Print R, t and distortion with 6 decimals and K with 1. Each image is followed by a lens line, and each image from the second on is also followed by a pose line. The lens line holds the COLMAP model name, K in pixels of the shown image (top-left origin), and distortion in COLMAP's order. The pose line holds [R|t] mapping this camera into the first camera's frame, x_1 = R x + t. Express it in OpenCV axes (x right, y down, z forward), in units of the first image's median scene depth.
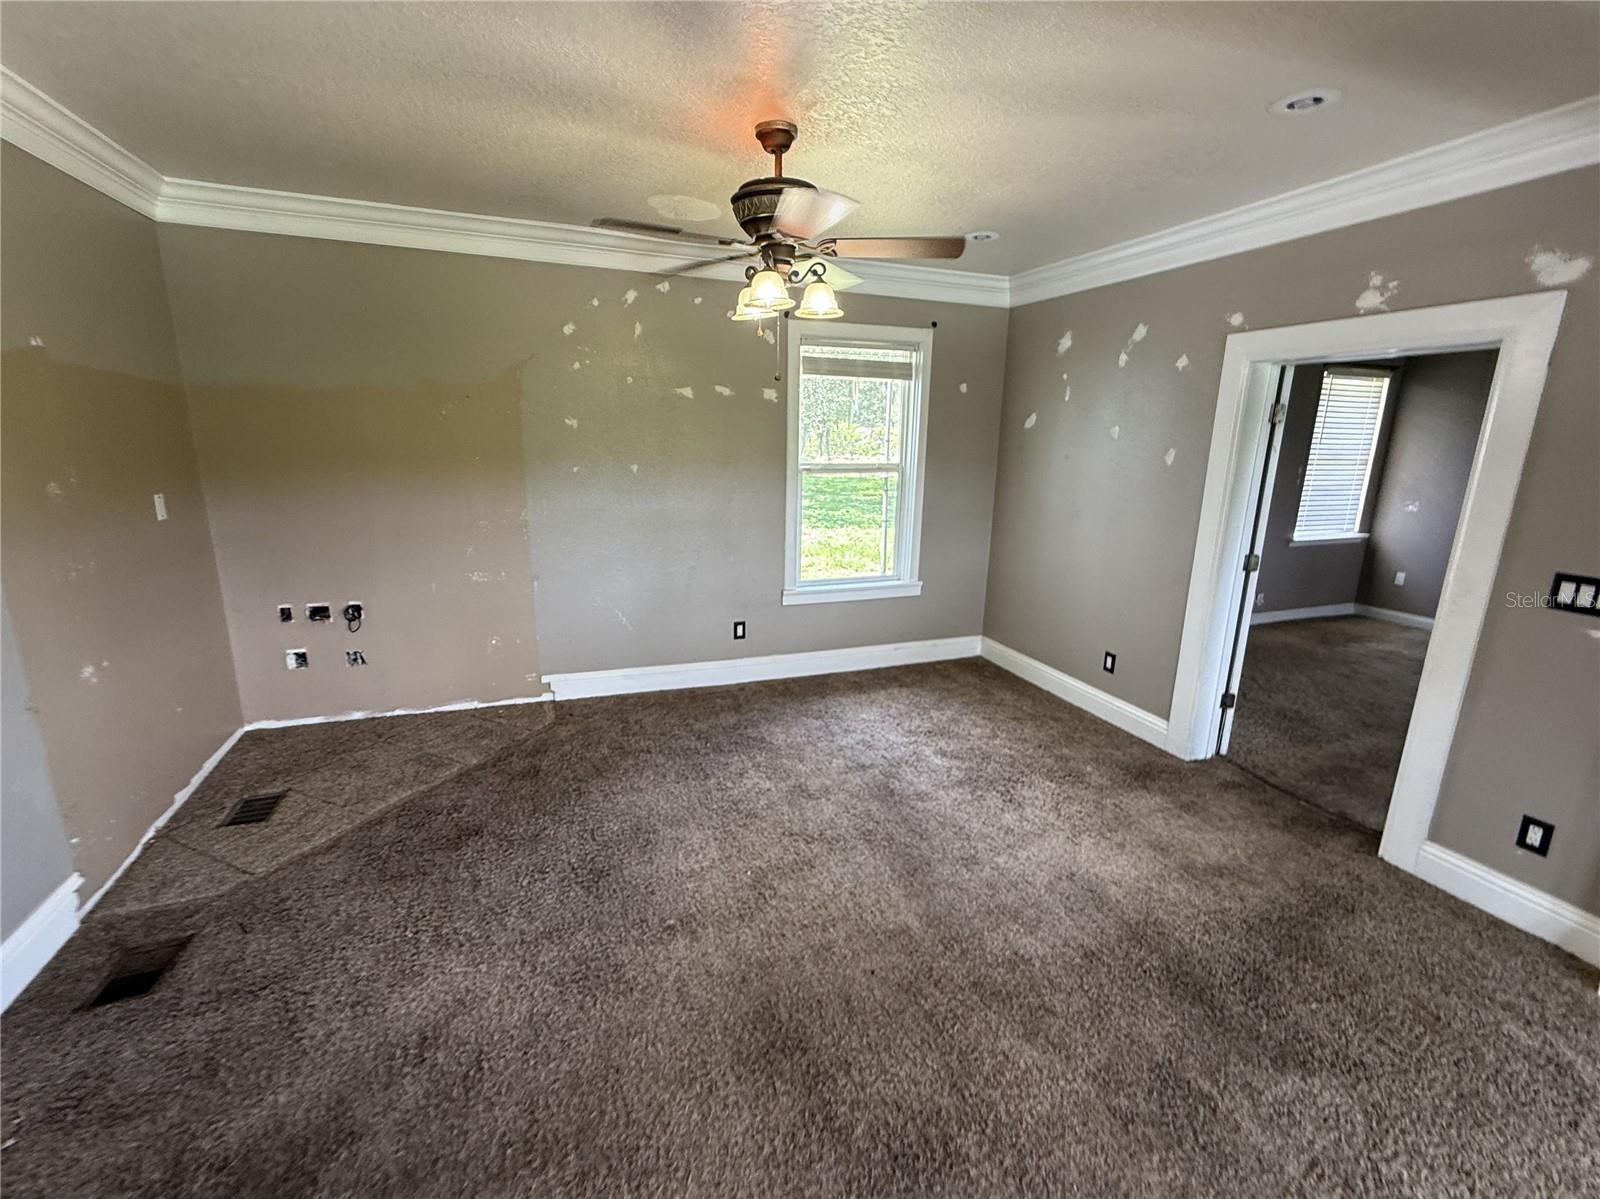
lens RADIAL K [[695.8, 0, 798.2], [0, 695.8, 601.7], [0, 0, 1]] dist [-0.001429, 0.000211]
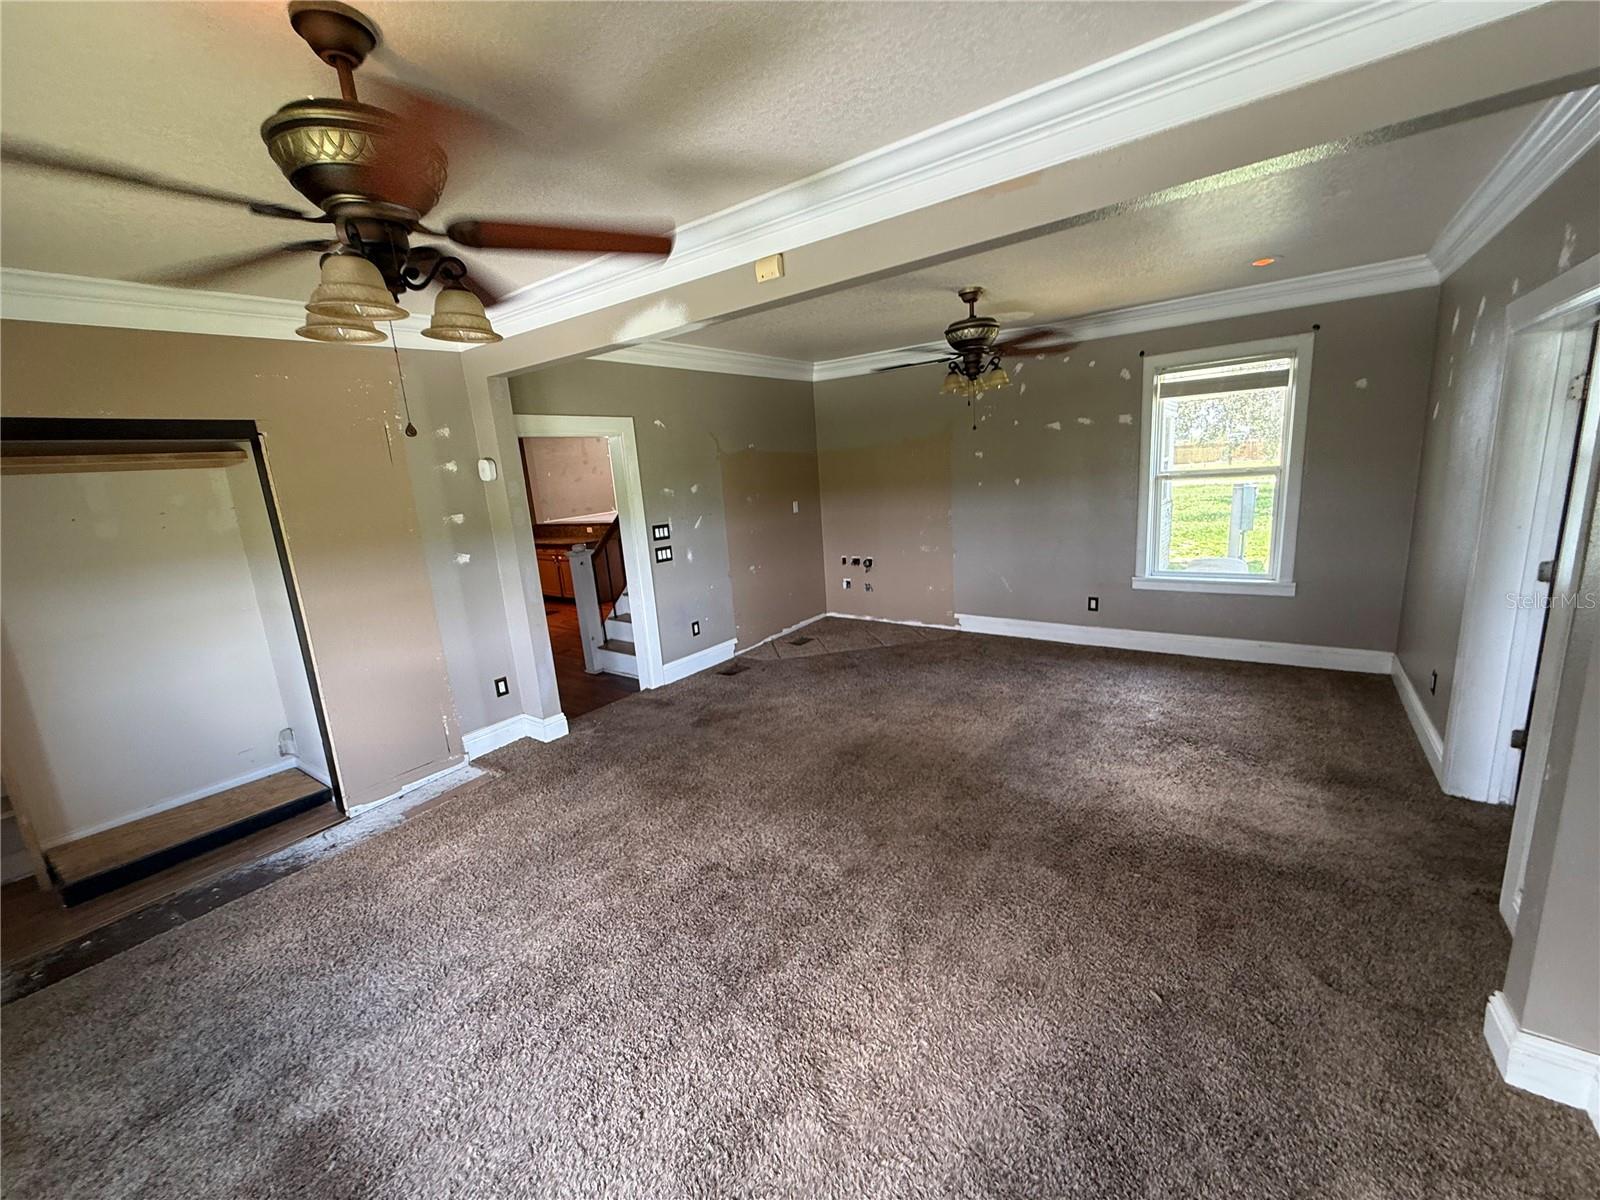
lens RADIAL K [[646.7, 0, 802.3], [0, 646.7, 602.4], [0, 0, 1]] dist [-0.000828, -0.000135]
pose [[0.549049, 0.117458, -0.827496, 0.761295], [-0.122090, 0.990727, 0.059620, 0.040304], [0.826825, 0.068295, 0.558298, -0.141161]]
